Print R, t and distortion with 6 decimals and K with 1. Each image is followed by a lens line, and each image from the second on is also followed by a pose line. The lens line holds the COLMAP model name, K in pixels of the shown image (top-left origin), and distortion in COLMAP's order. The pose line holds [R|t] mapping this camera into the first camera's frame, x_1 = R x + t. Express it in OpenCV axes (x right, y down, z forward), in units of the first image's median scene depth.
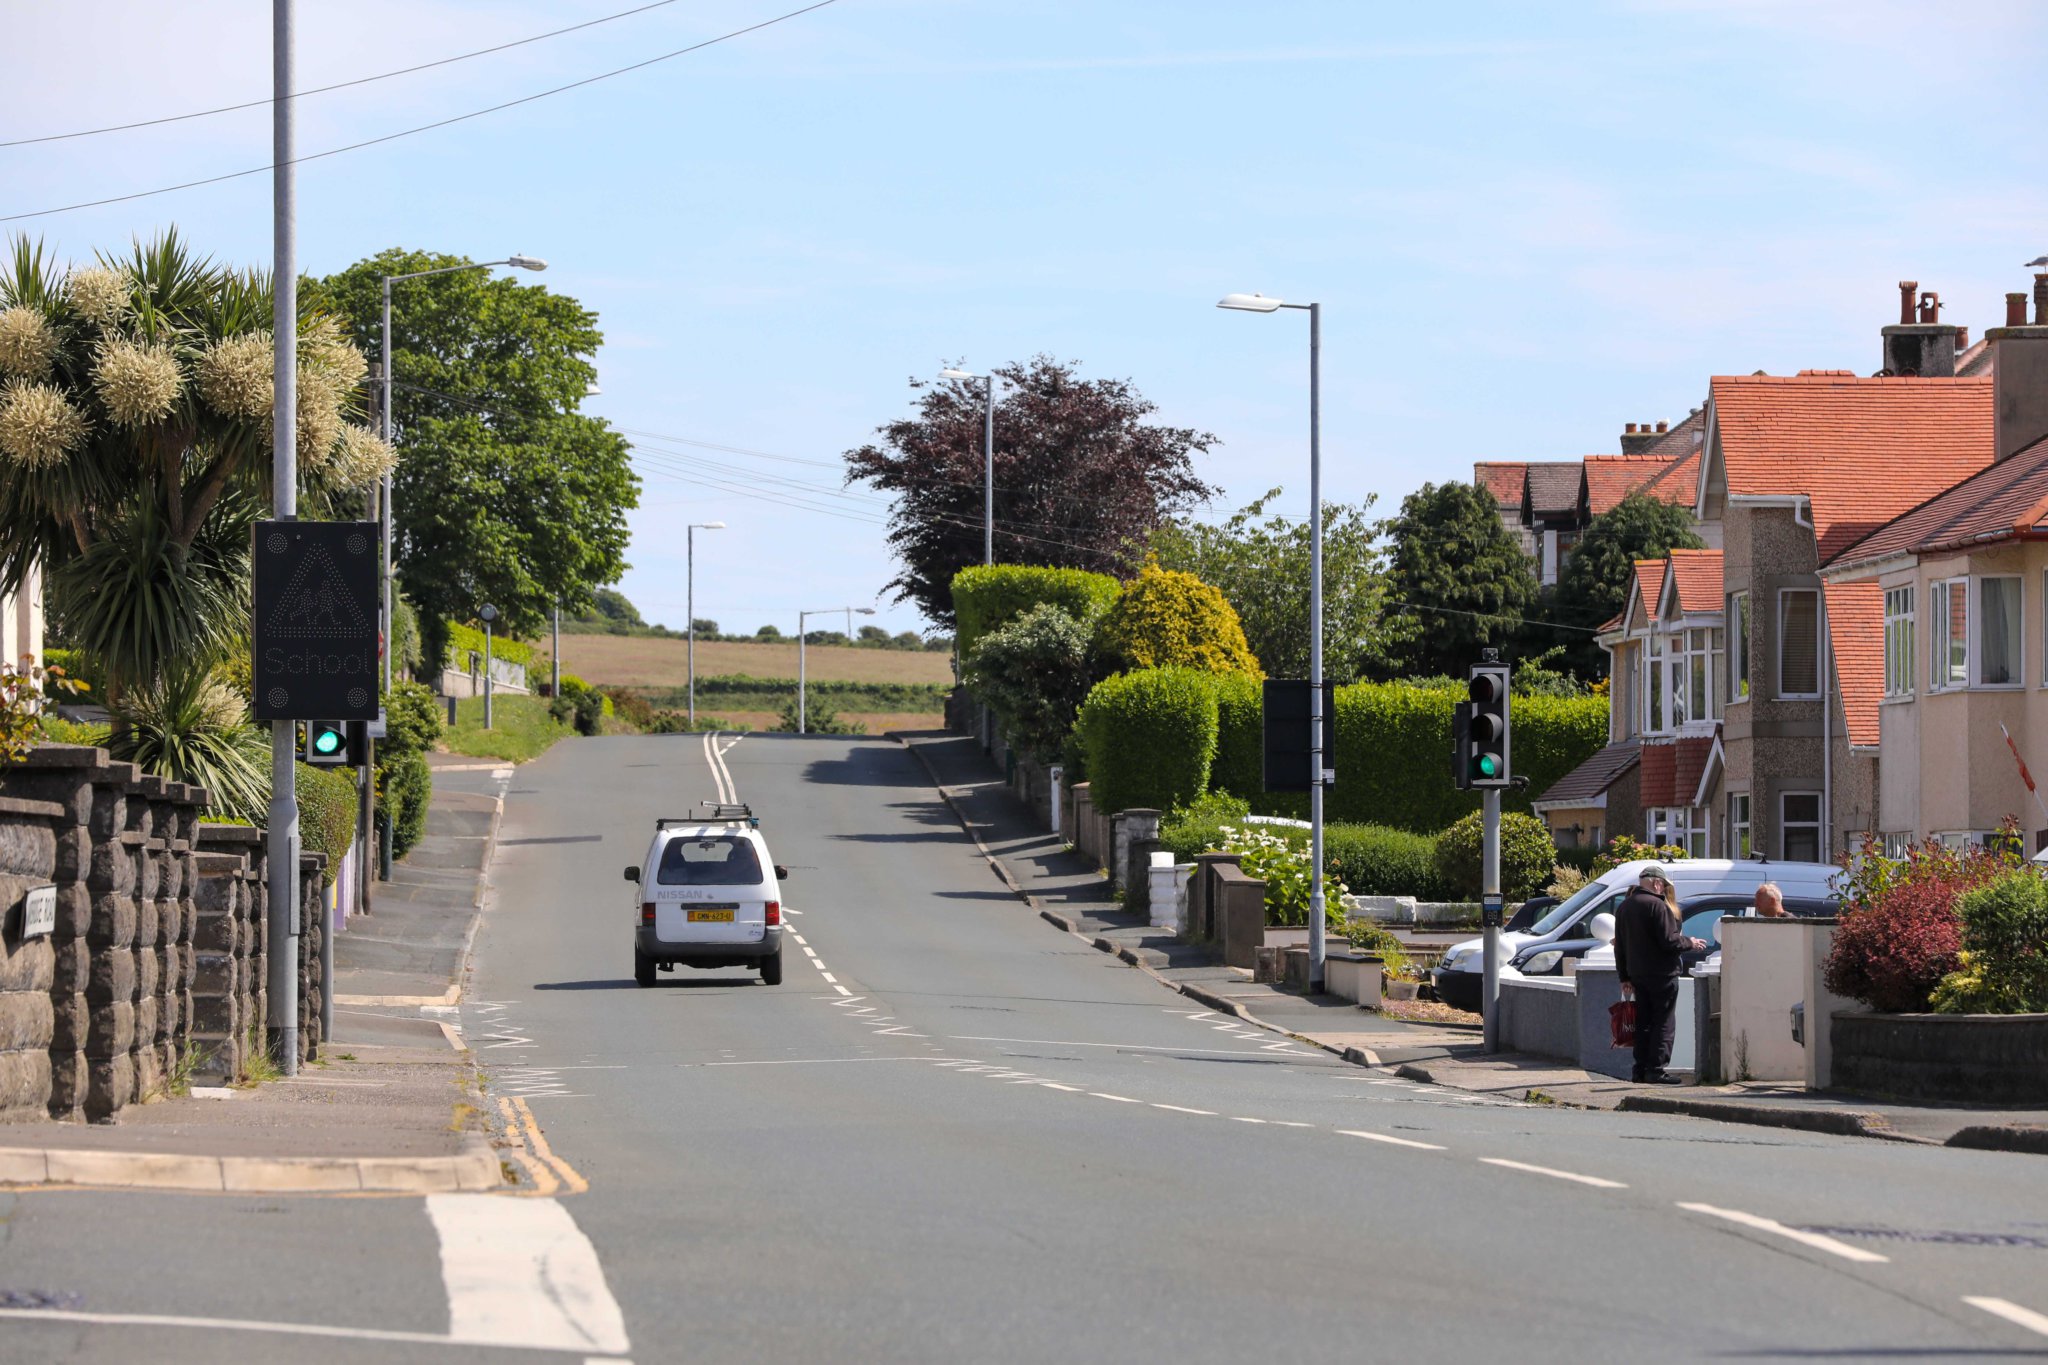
lens RADIAL K [[12062.0, 0, 1024.0], [0, 12062.0, 682.5], [0, 0, 1]] dist [1.792908, 20.217582]
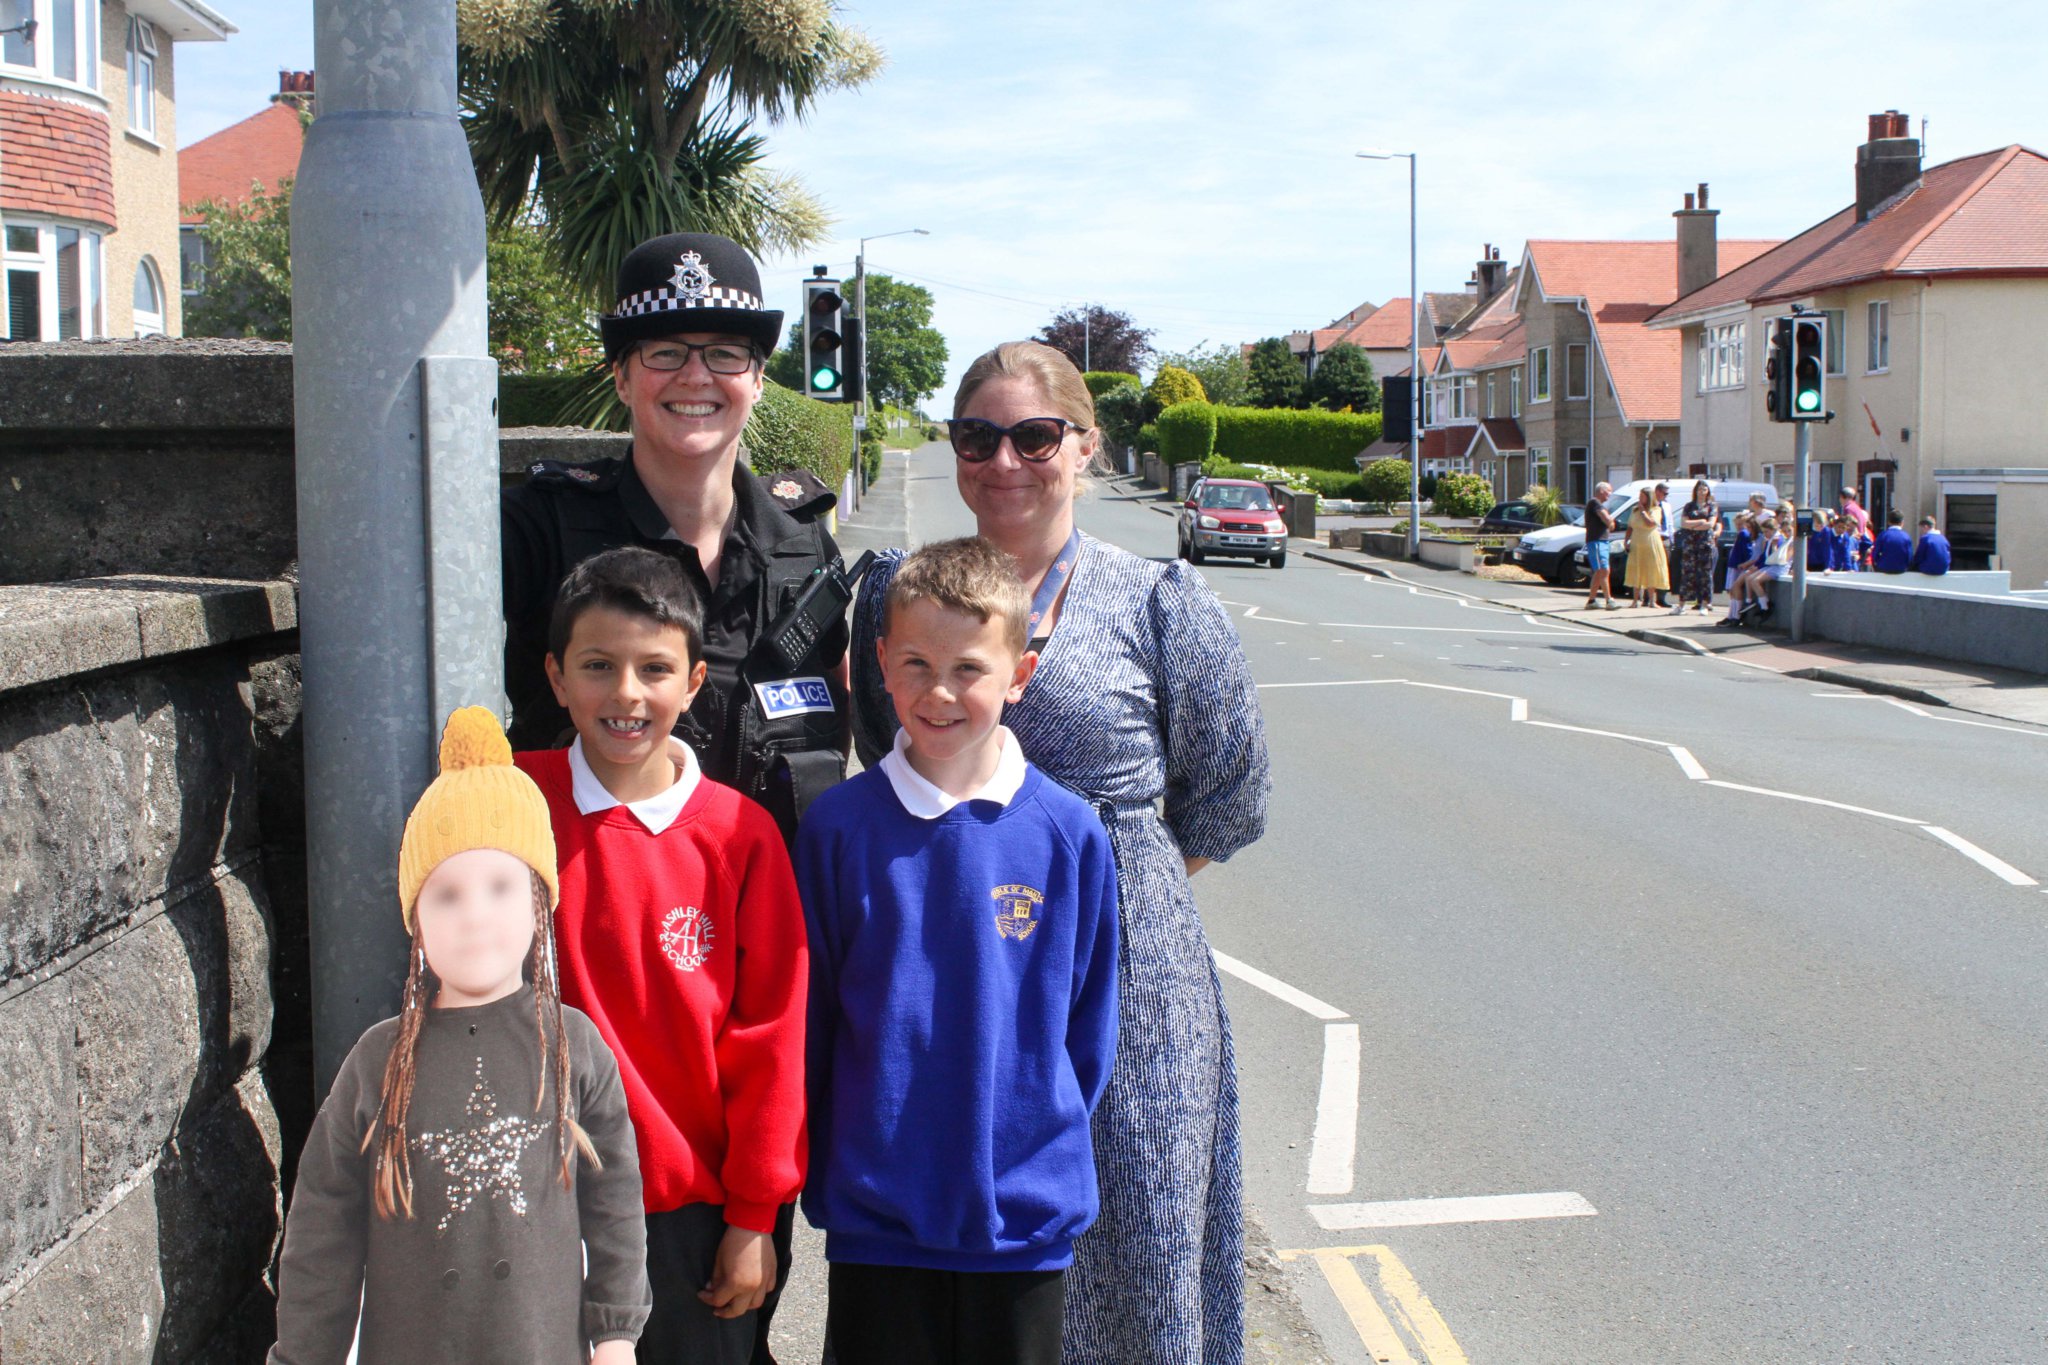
lens RADIAL K [[2861.8, 0, 948.5], [0, 2861.8, 741.1], [0, 0, 1]] dist [-0.093299, 0.119807]
pose [[0.999717, -0.008097, -0.022388, -0.023352], [0.010378, 0.994553, 0.103716, 0.006071], [0.021426, -0.103919, 0.994355, 0.424257]]
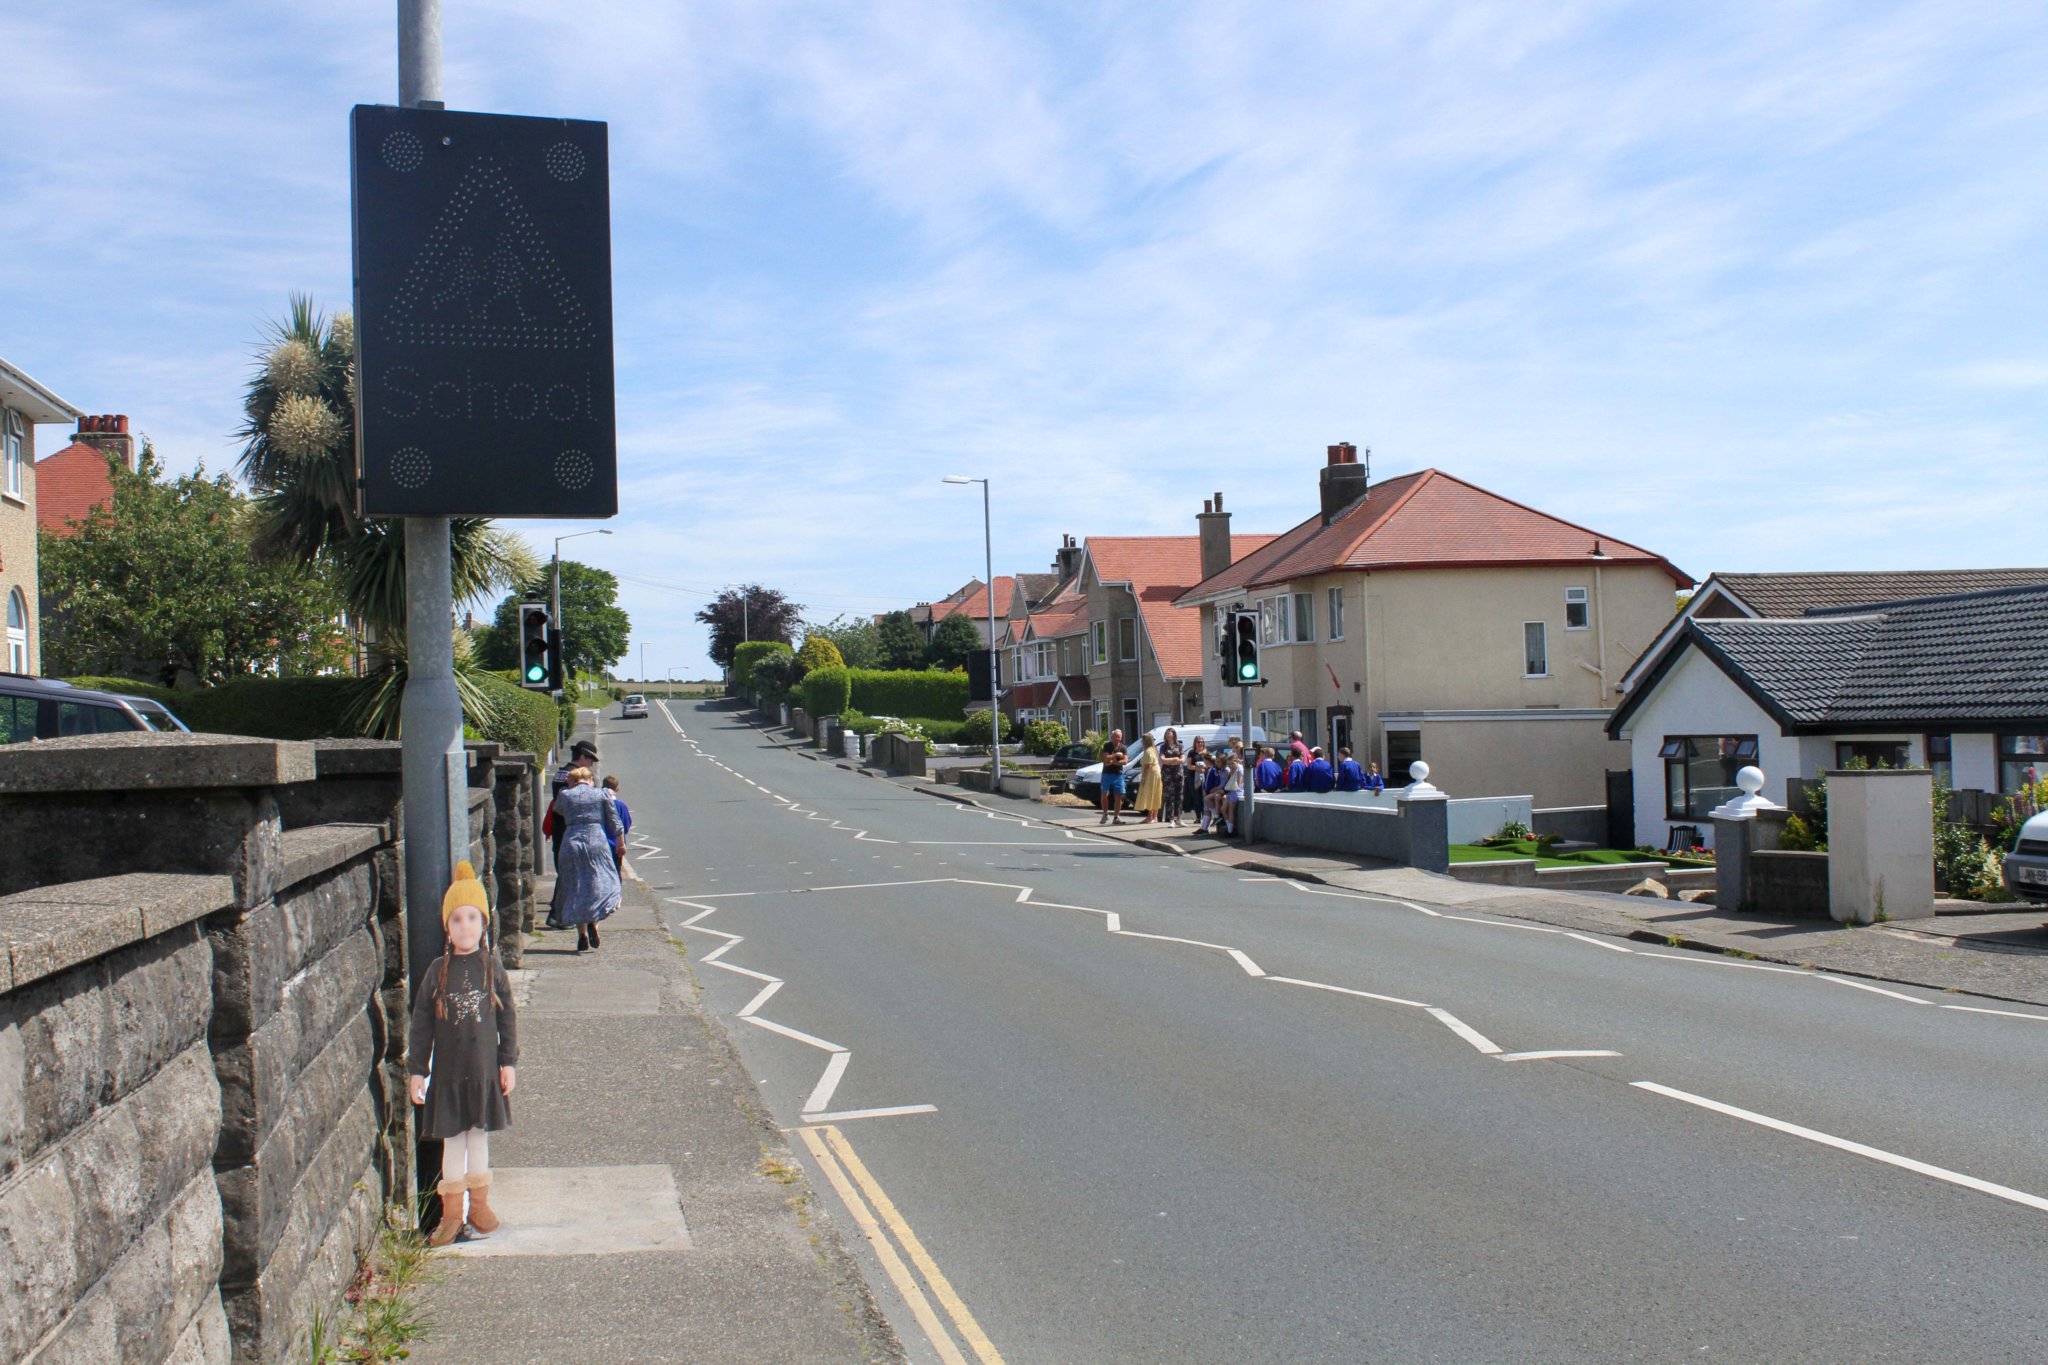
lens RADIAL K [[2471.2, 0, 1024.0], [0, 2471.2, 682.5], [0, 0, 1]] dist [-0.094808, 0.040964]
pose [[0.990315, -0.029619, 0.135645, -0.022284], [0.030088, 0.999546, -0.001413, 0.004674], [-0.135542, 0.005481, 0.990756, 0.395133]]
